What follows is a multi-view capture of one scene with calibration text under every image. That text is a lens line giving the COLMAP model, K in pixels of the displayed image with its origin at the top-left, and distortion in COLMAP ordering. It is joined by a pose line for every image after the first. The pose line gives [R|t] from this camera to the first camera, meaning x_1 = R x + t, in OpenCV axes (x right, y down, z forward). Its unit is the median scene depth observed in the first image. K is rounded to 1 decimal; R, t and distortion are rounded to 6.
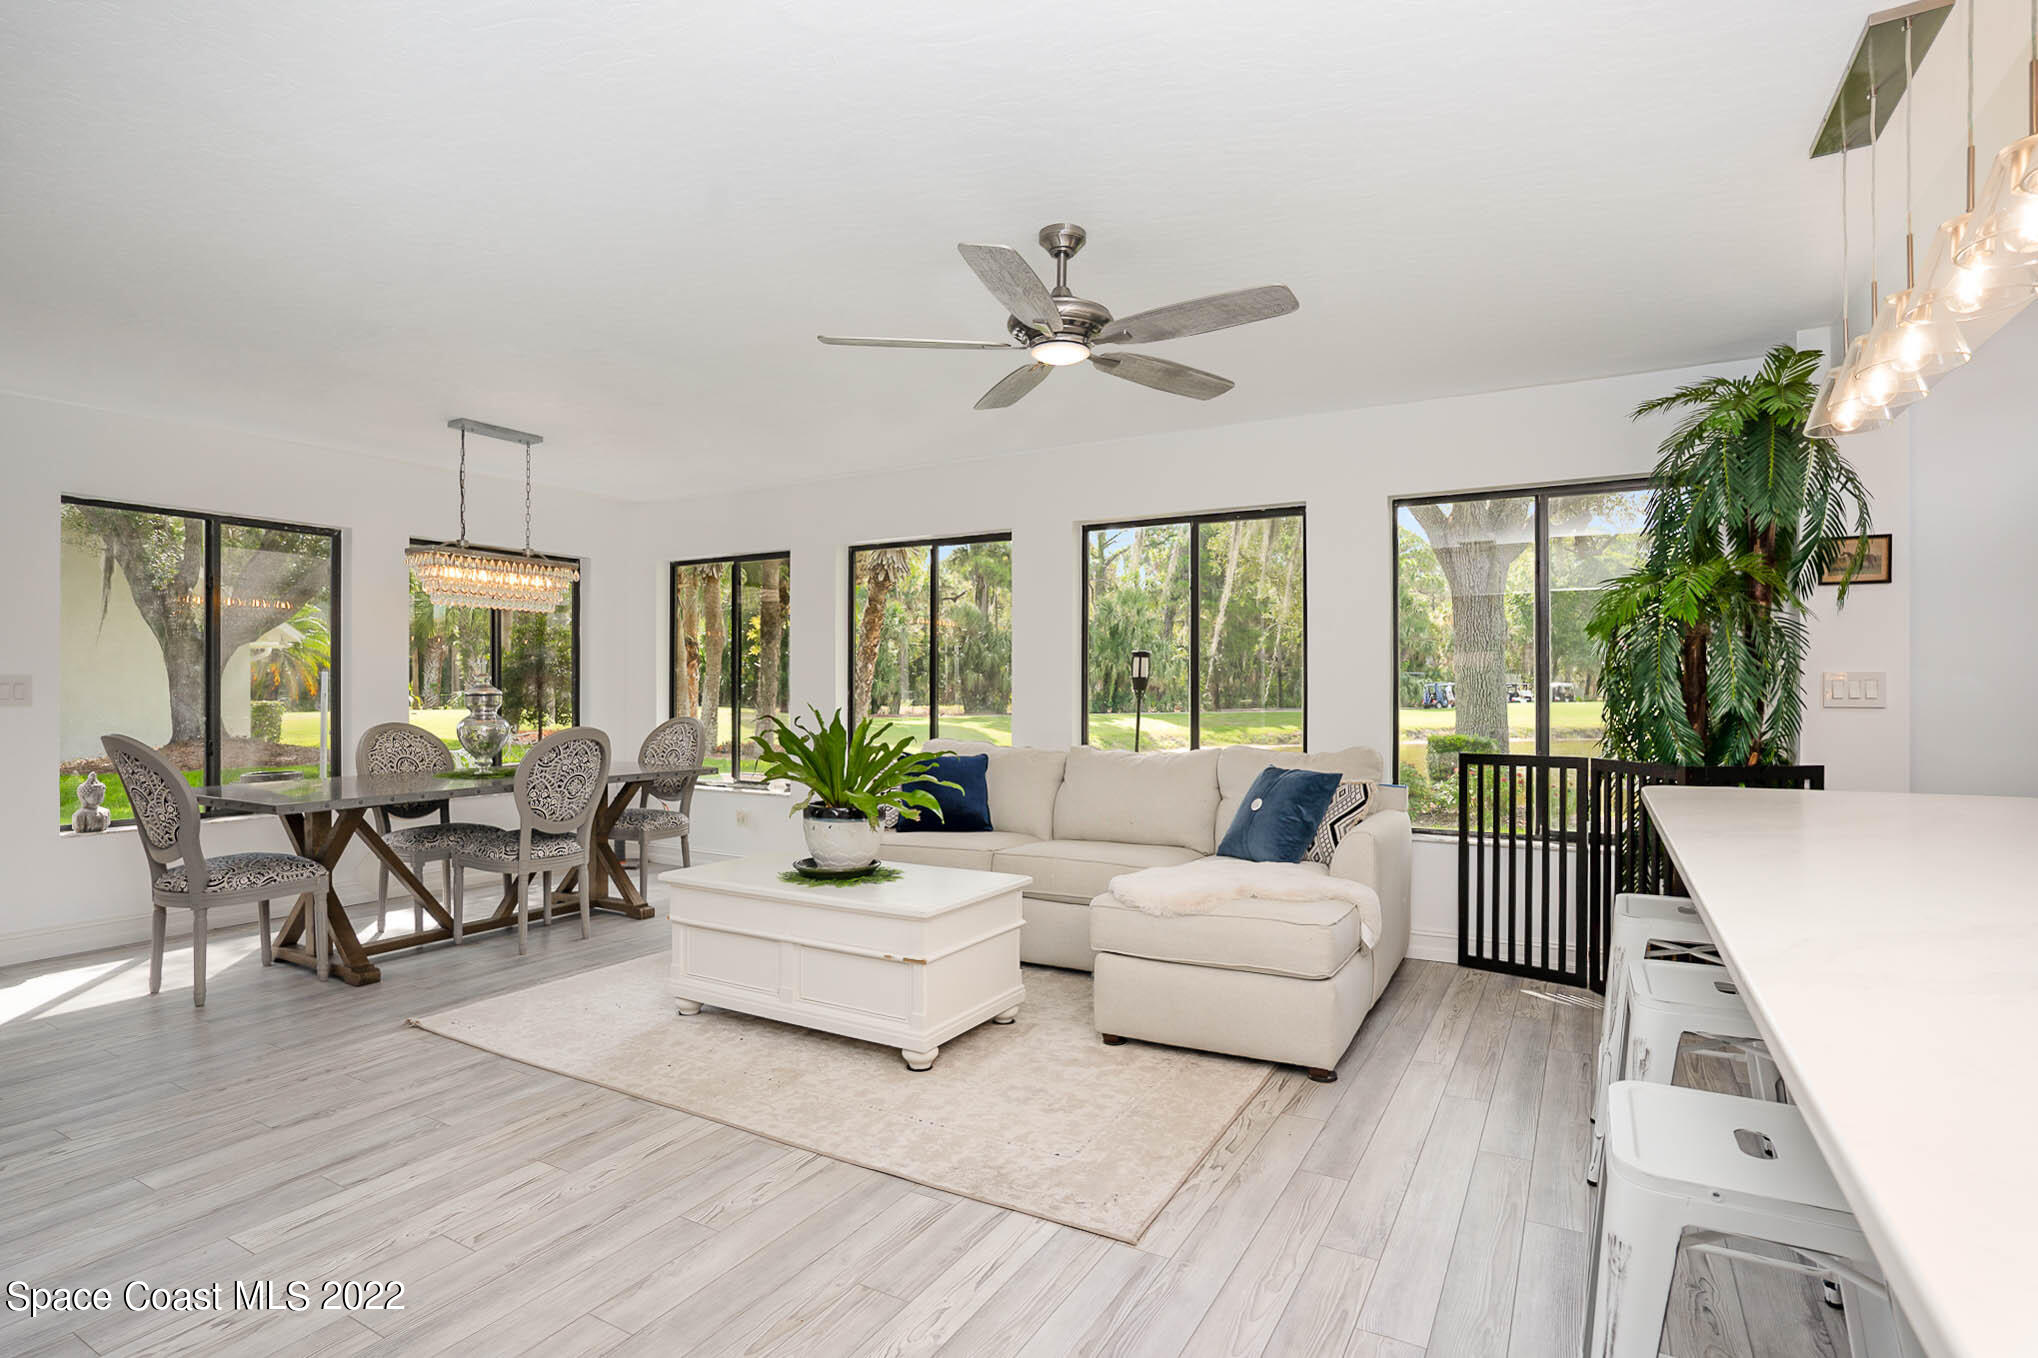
lens RADIAL K [[1000.7, 0, 1018.9], [0, 1000.7, 686.8], [0, 0, 1]] dist [-0.022528, 0.000402]
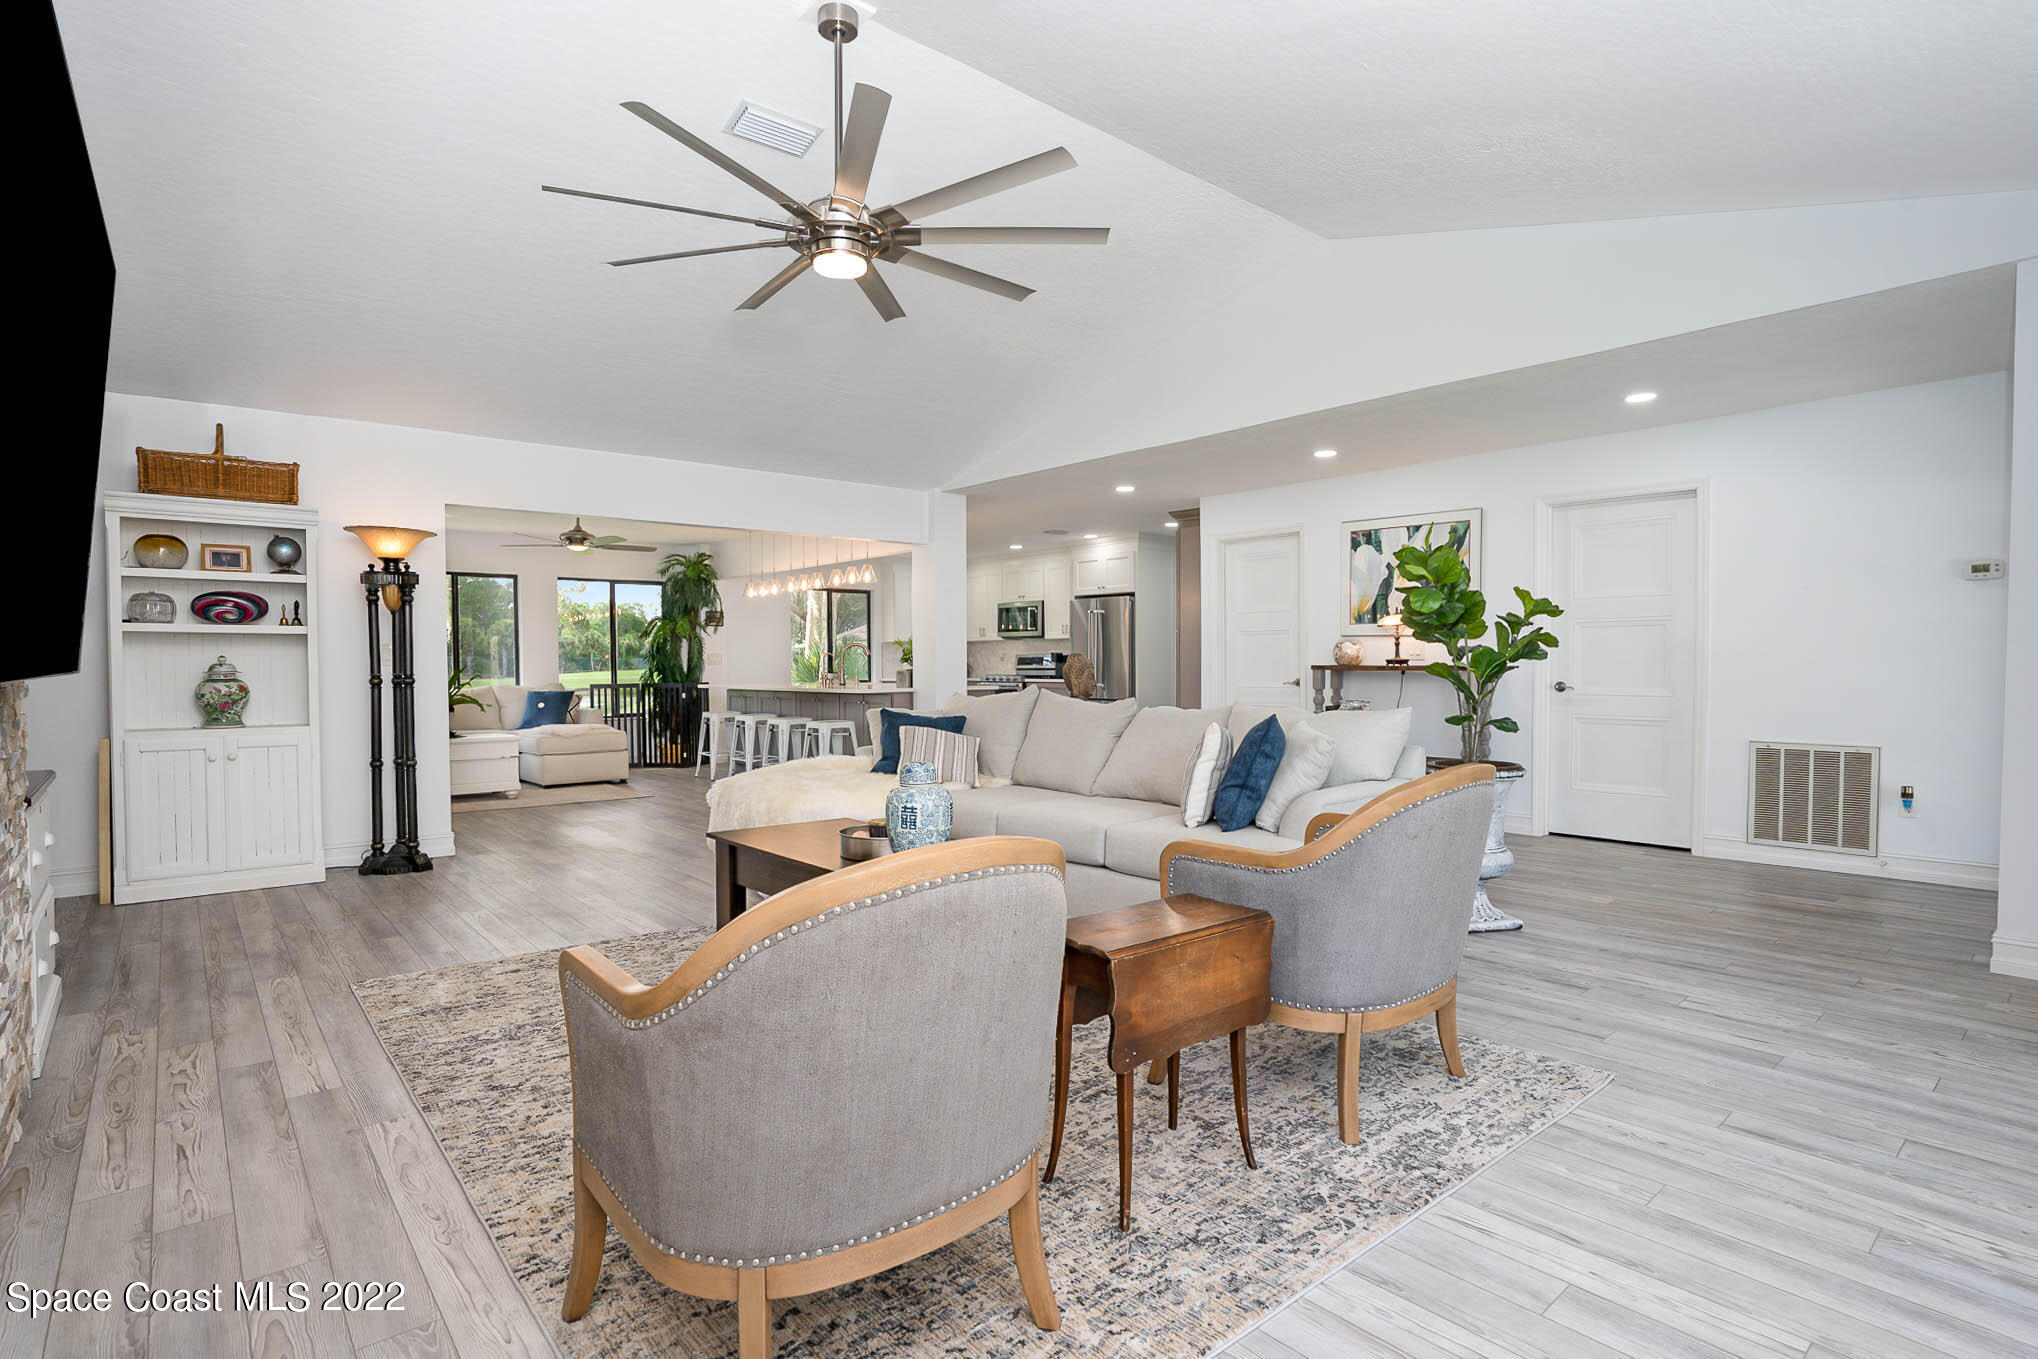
lens RADIAL K [[1030.8, 0, 1030.7], [0, 1030.8, 686.7], [0, 0, 1]] dist [-0.059556, 0.030562]
pose [[0.321609, -0.021934, 0.946619, -2.048381], [0.001304, 0.999741, 0.022721, 0.021021], [-0.946872, -0.006073, 0.321554, -1.093727]]
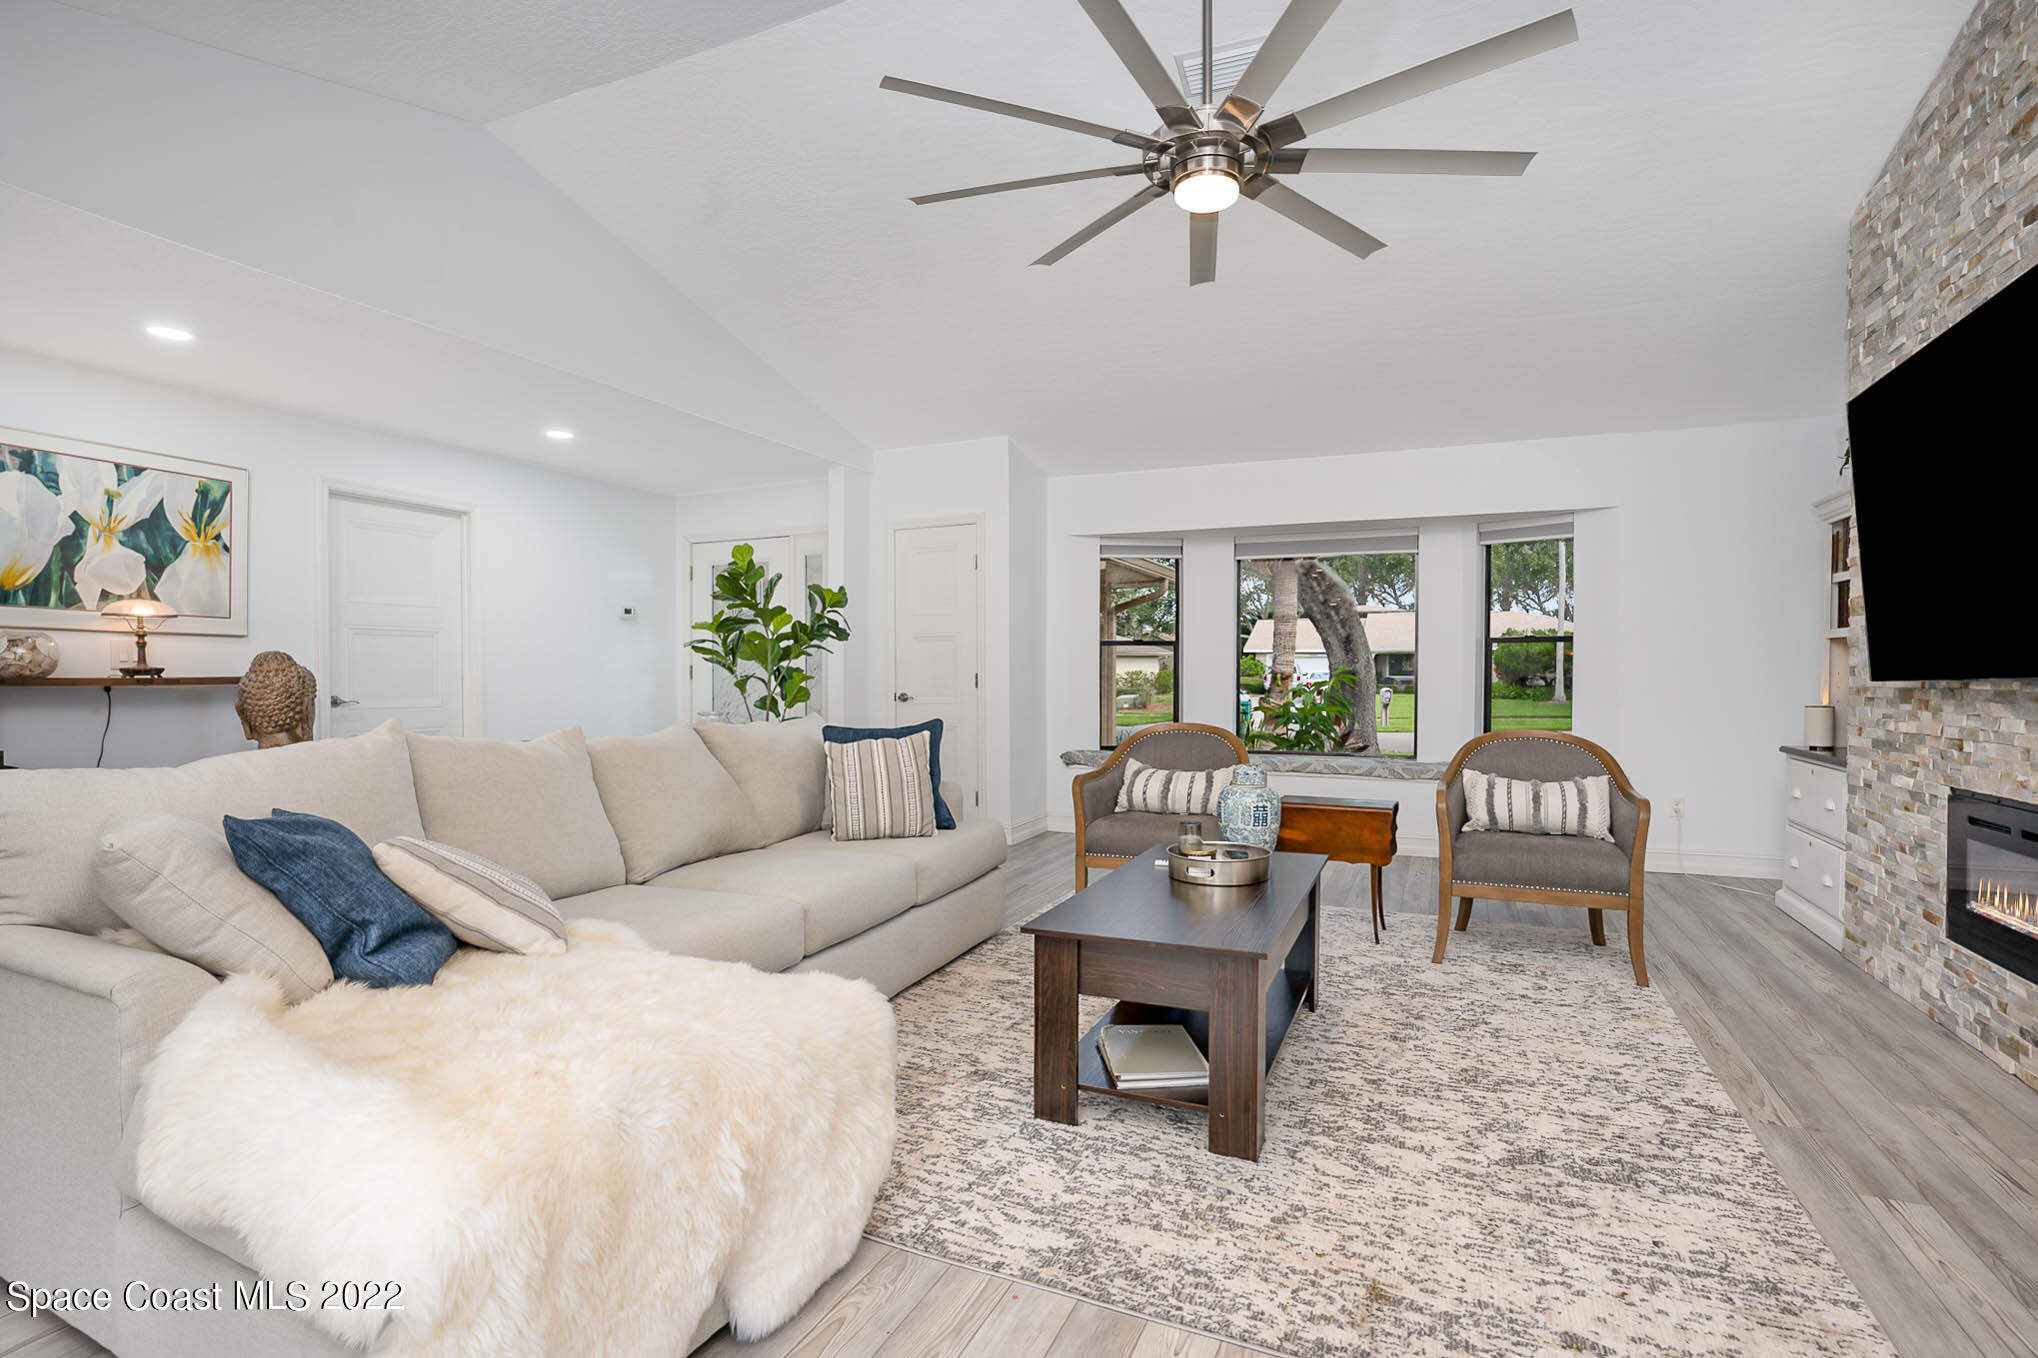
lens RADIAL K [[957.3, 0, 1020.3], [0, 957.3, 687.1], [0, 0, 1]] dist [-0.052508, 0.019839]
pose [[-0.993965, 0.001546, -0.109689, -0.868296], [-0.000033, 0.999896, 0.014394, 0.021151], [0.109700, 0.014311, -0.993862, 0.213560]]
